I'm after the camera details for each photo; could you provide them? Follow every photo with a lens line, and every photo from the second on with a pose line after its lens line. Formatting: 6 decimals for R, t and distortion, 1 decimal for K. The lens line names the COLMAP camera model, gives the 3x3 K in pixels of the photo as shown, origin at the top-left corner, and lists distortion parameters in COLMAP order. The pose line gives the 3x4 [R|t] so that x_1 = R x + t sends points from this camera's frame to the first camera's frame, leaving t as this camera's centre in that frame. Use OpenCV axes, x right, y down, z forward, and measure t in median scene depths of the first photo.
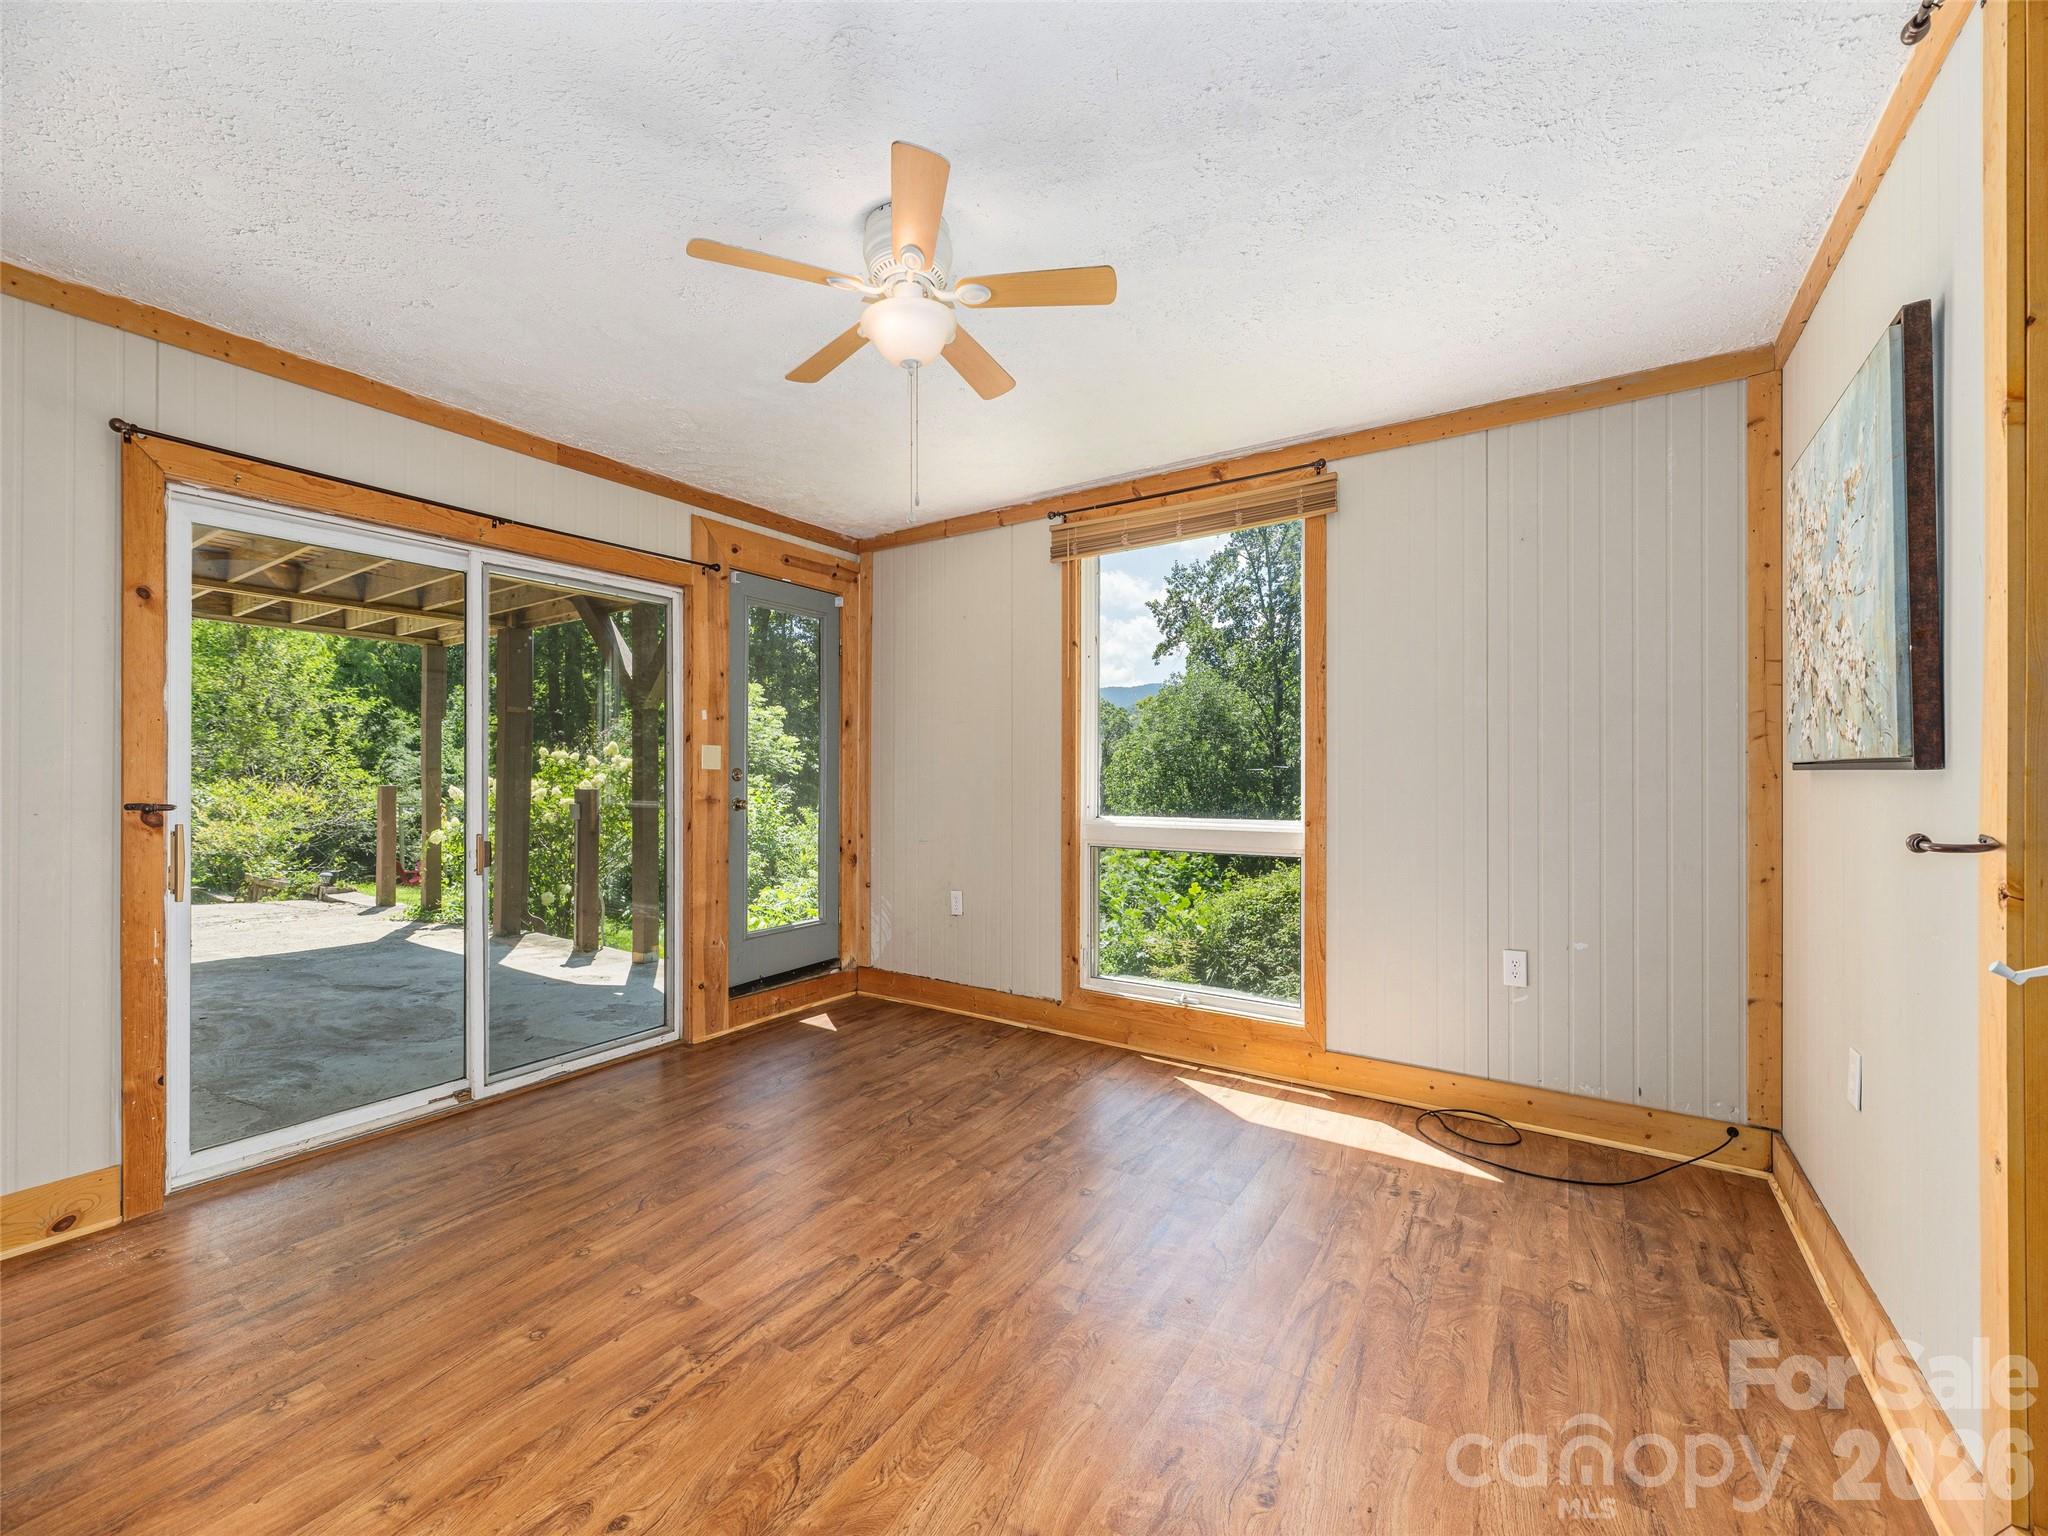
lens RADIAL K [[833.9, 0, 1023.0], [0, 833.9, 770.5], [0, 0, 1]] dist [0.001251, 0.000315]
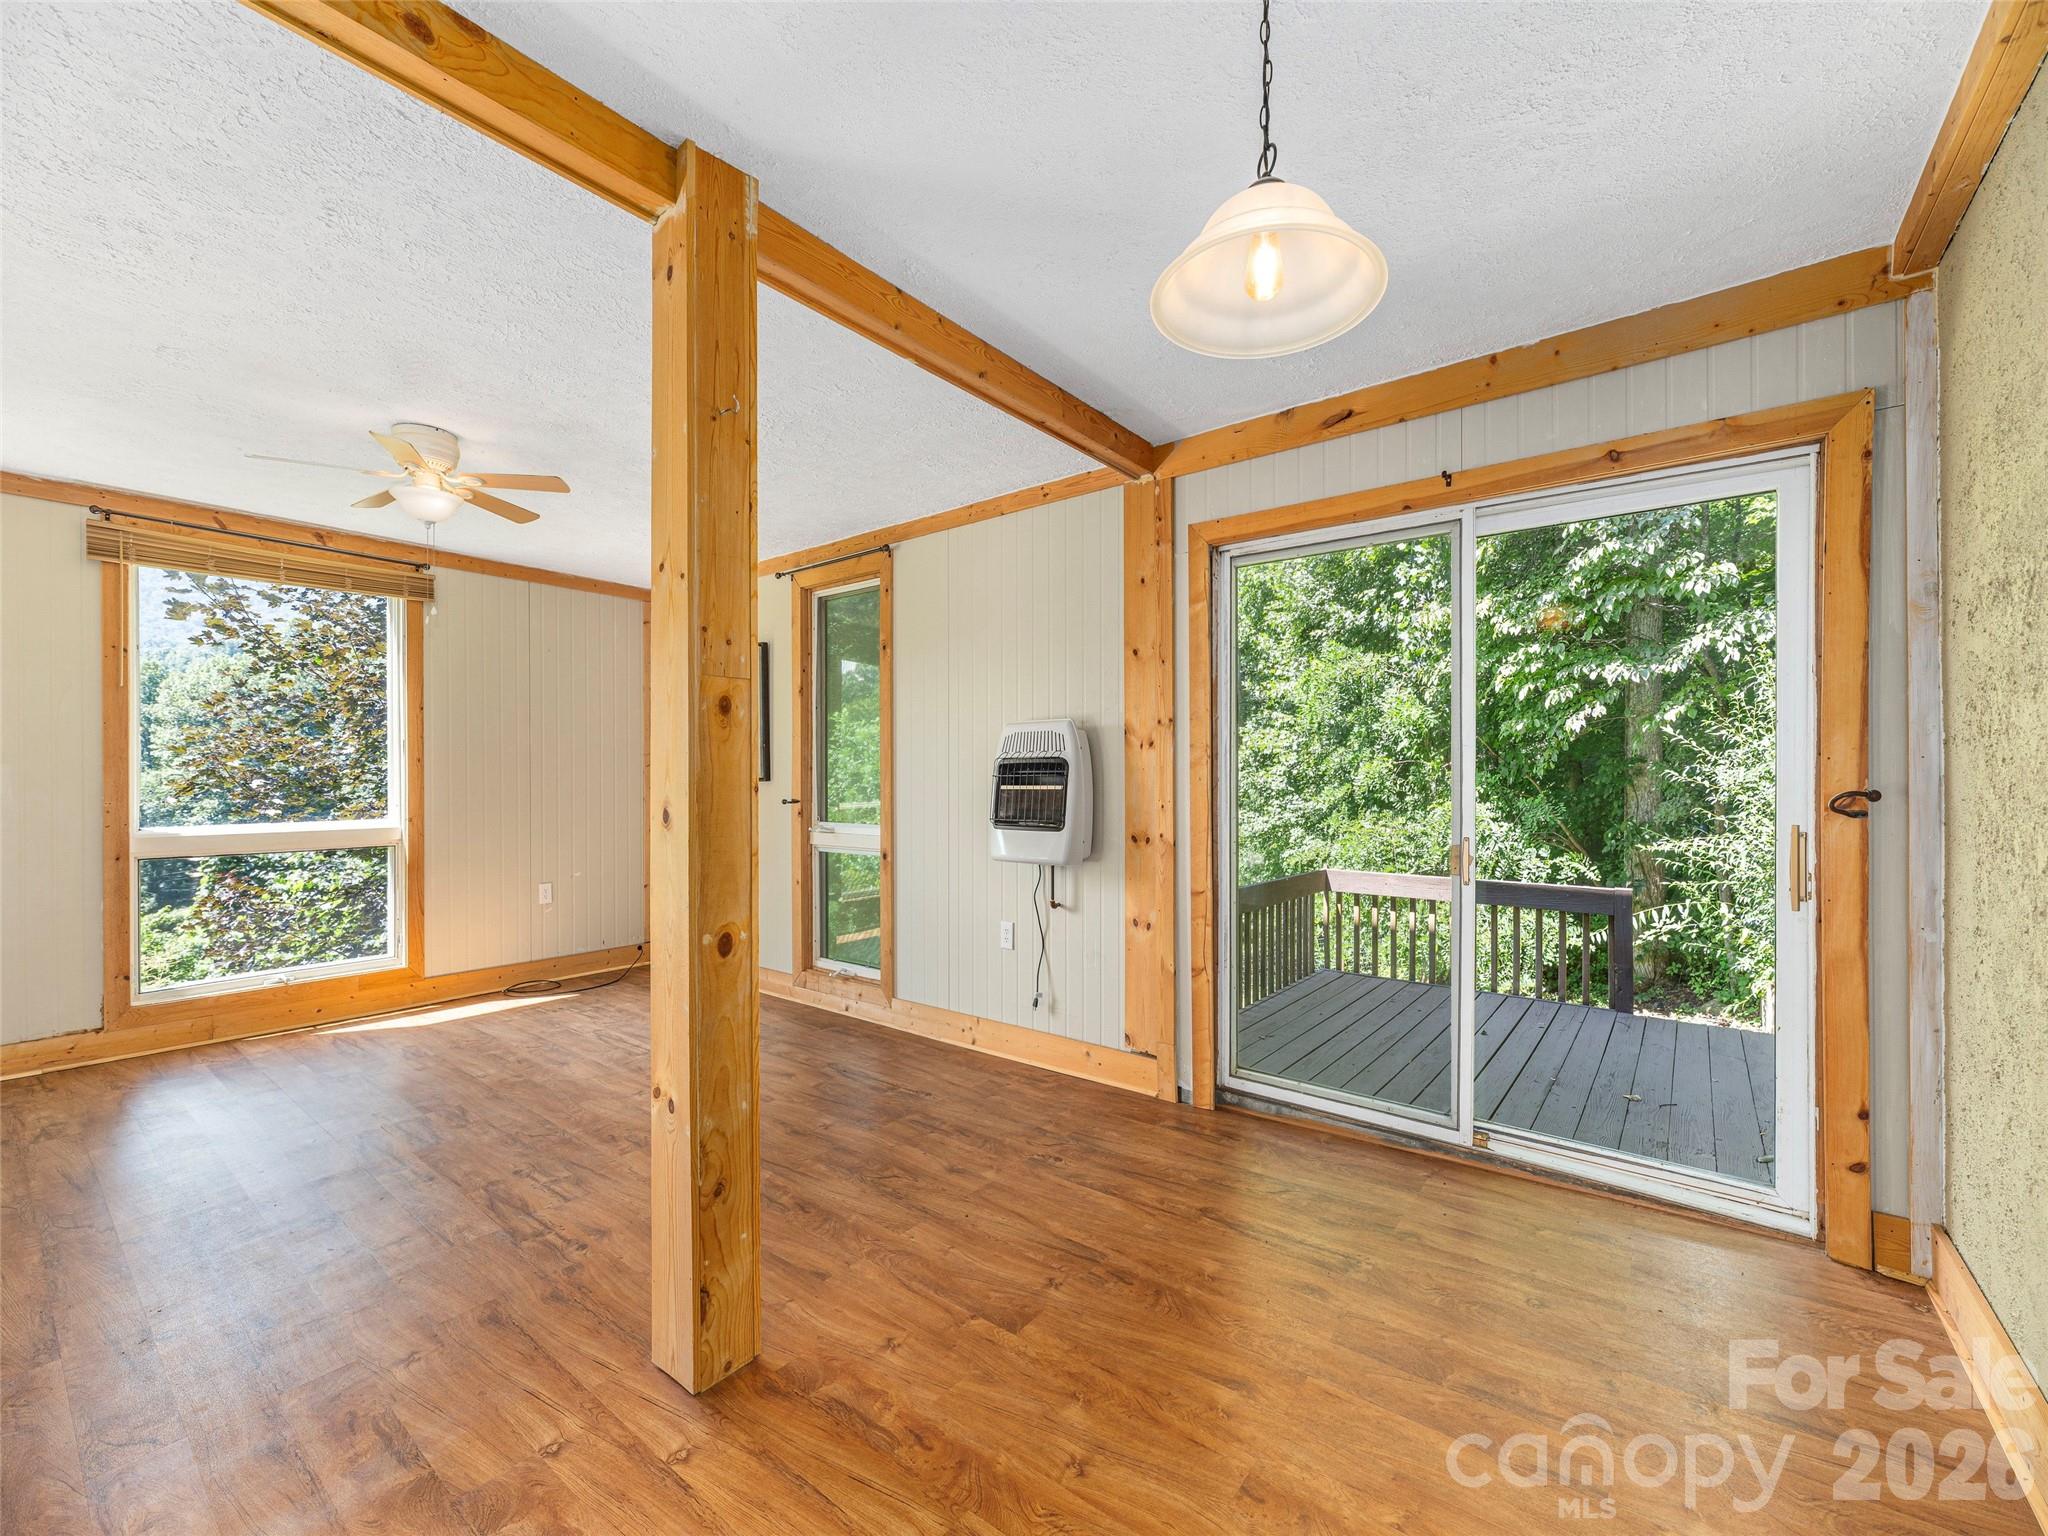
lens RADIAL K [[841.8, 0, 1027.1], [0, 841.8, 770.8], [0, 0, 1]] dist [0.000362, 0.000014]
pose [[0.078283, 0.009086, 0.996890, -0.985283], [0.000029, 0.999958, -0.009116, -0.006042], [-0.996931, 0.000742, 0.078279, -0.139488]]
